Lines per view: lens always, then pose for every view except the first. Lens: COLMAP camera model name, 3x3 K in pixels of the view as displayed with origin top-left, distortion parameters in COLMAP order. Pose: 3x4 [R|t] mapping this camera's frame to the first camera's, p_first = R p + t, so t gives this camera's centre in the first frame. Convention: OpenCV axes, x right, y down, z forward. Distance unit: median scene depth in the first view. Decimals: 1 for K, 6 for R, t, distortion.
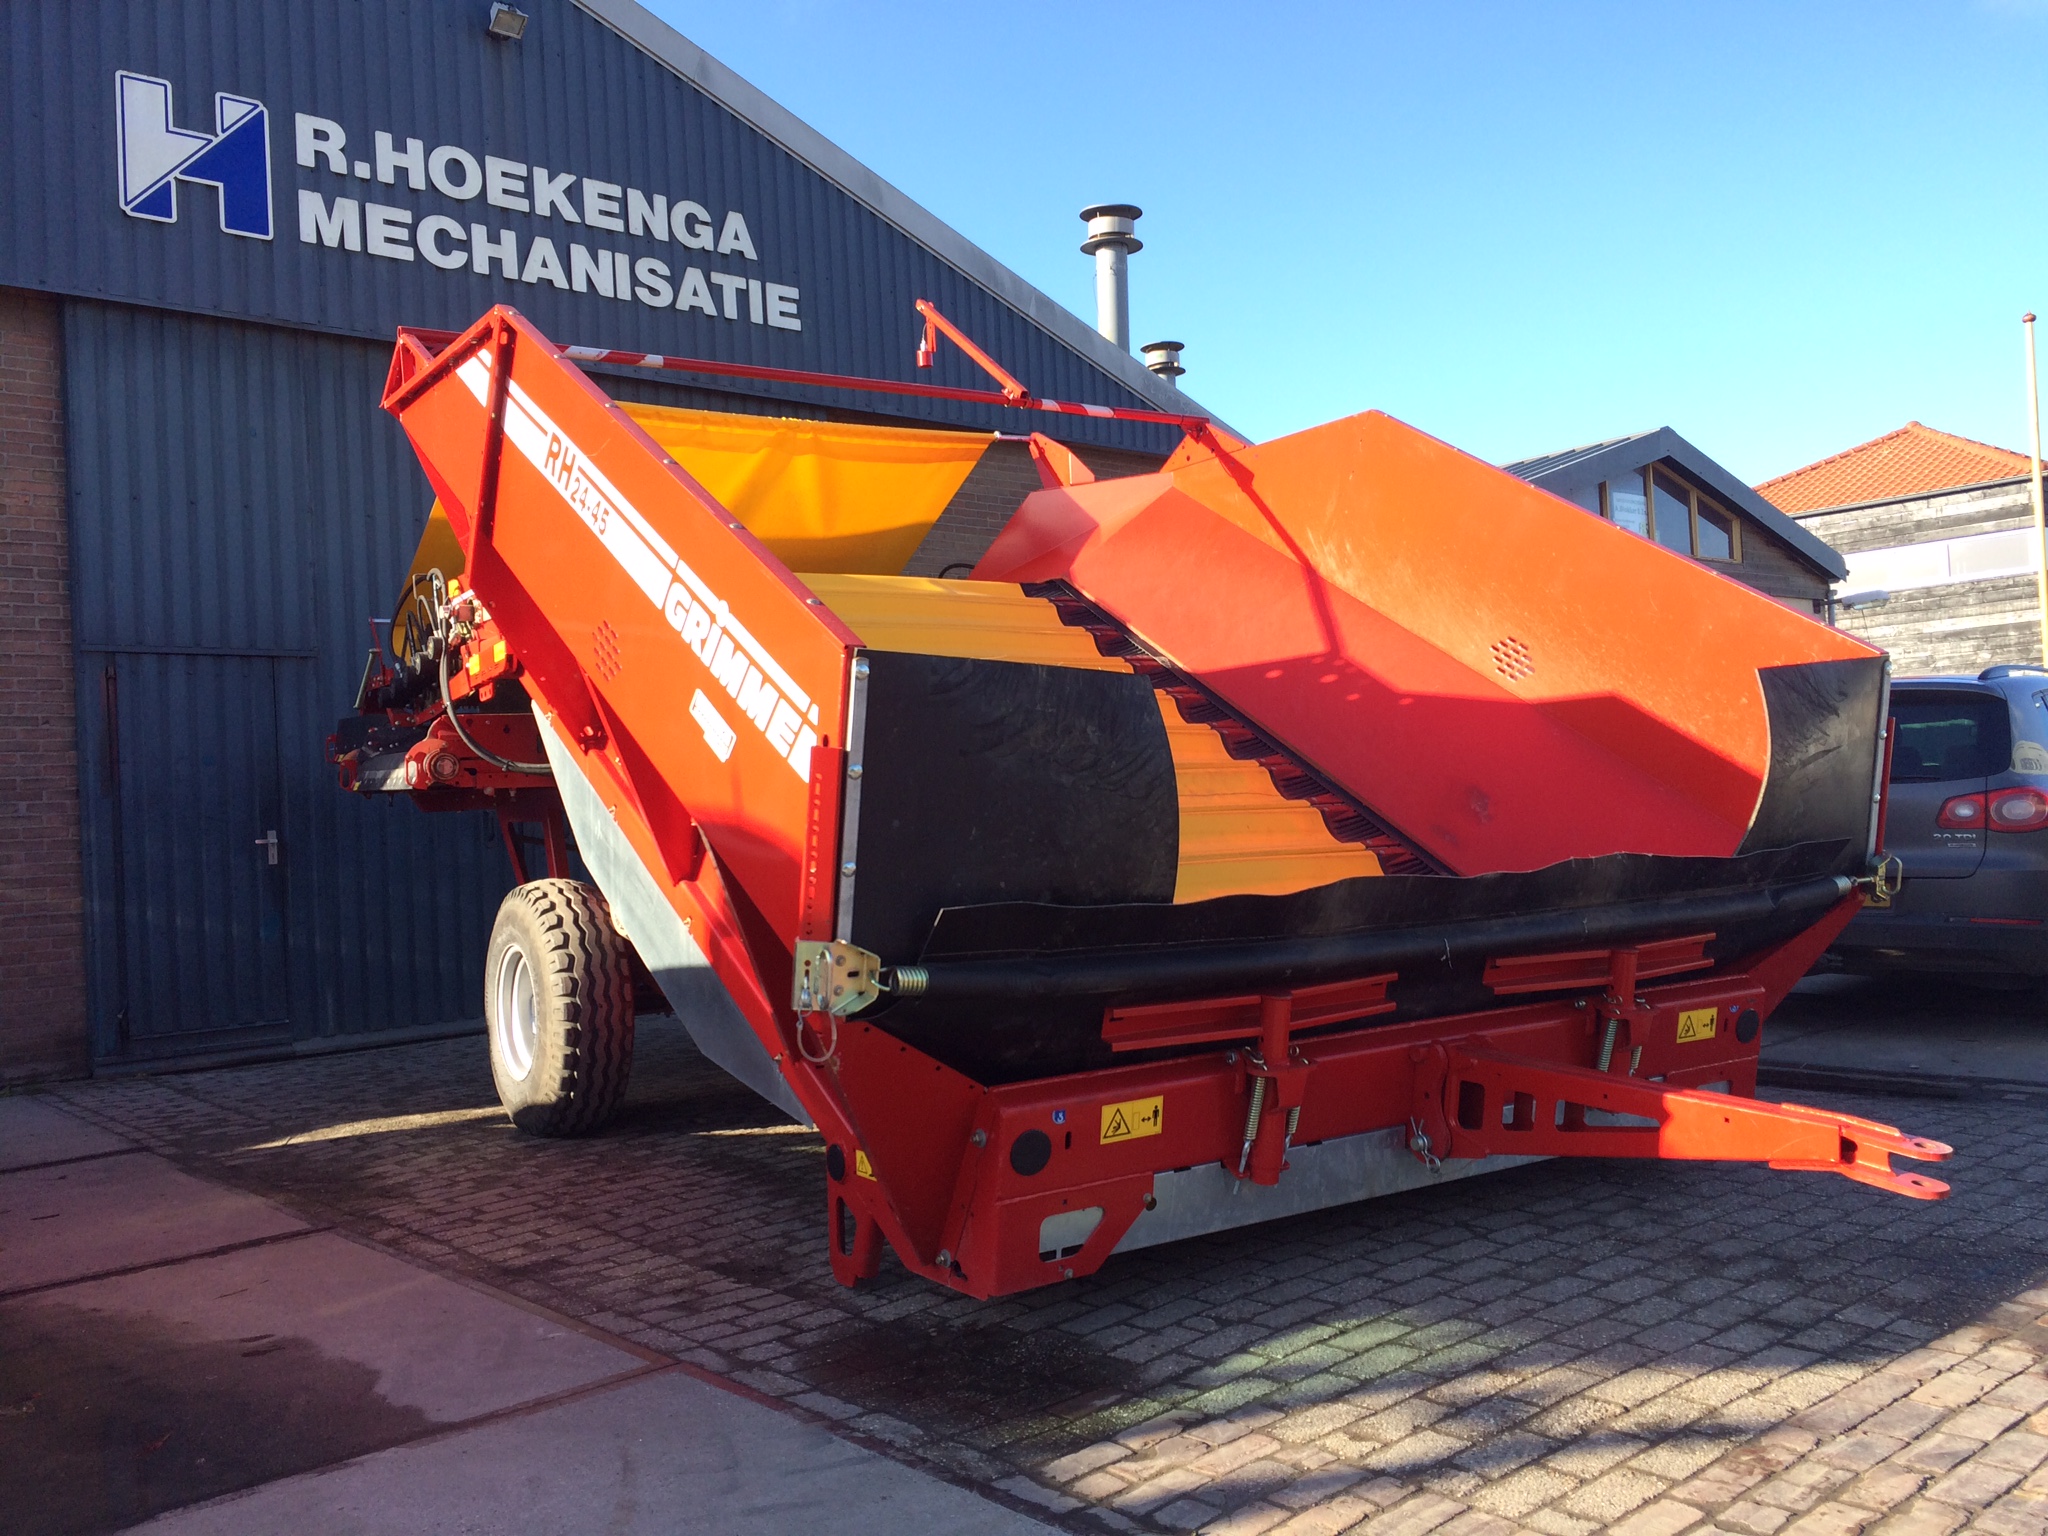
lens RADIAL K [[1728.5, 0, 1044.2], [0, 1728.5, 774.4], [0, 0, 1]] dist [0.092780, -0.127759]
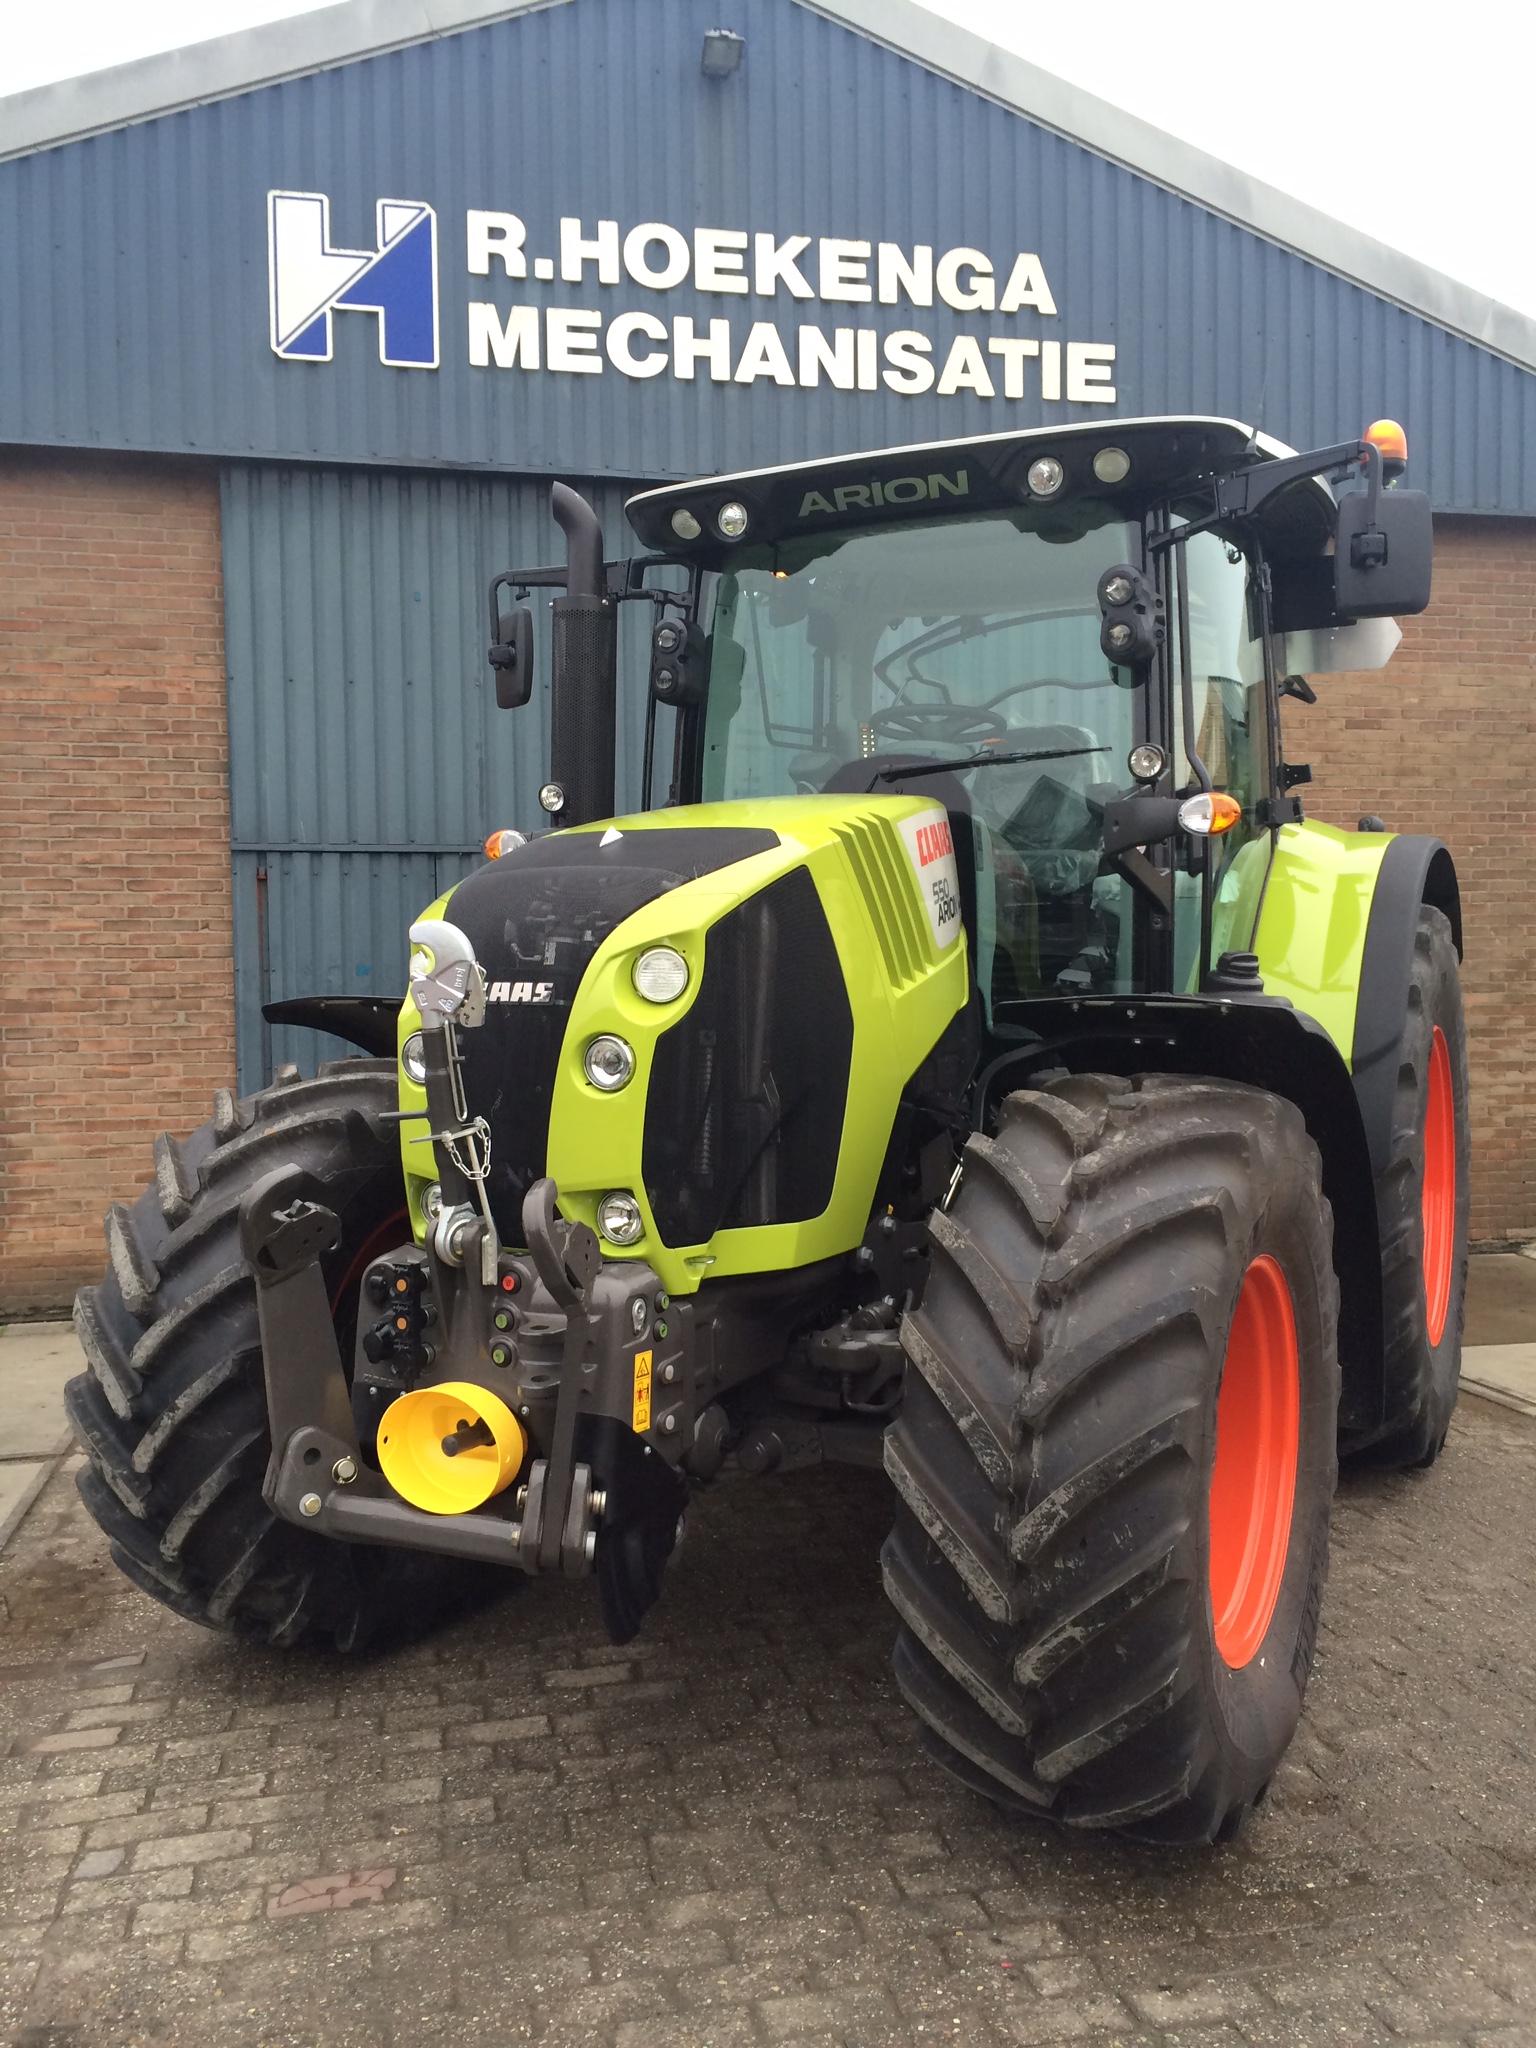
lens RADIAL K [[1728.5, 0, 772.0], [0, 1728.5, 1028.8], [0, 0, 1]] dist [0.092780, -0.127759]
pose [[0.872390, 0.055120, -0.485693, 0.128859], [-0.018992, 0.996694, 0.078999, -0.046395], [0.488441, -0.059693, 0.870553, 0.283143]]
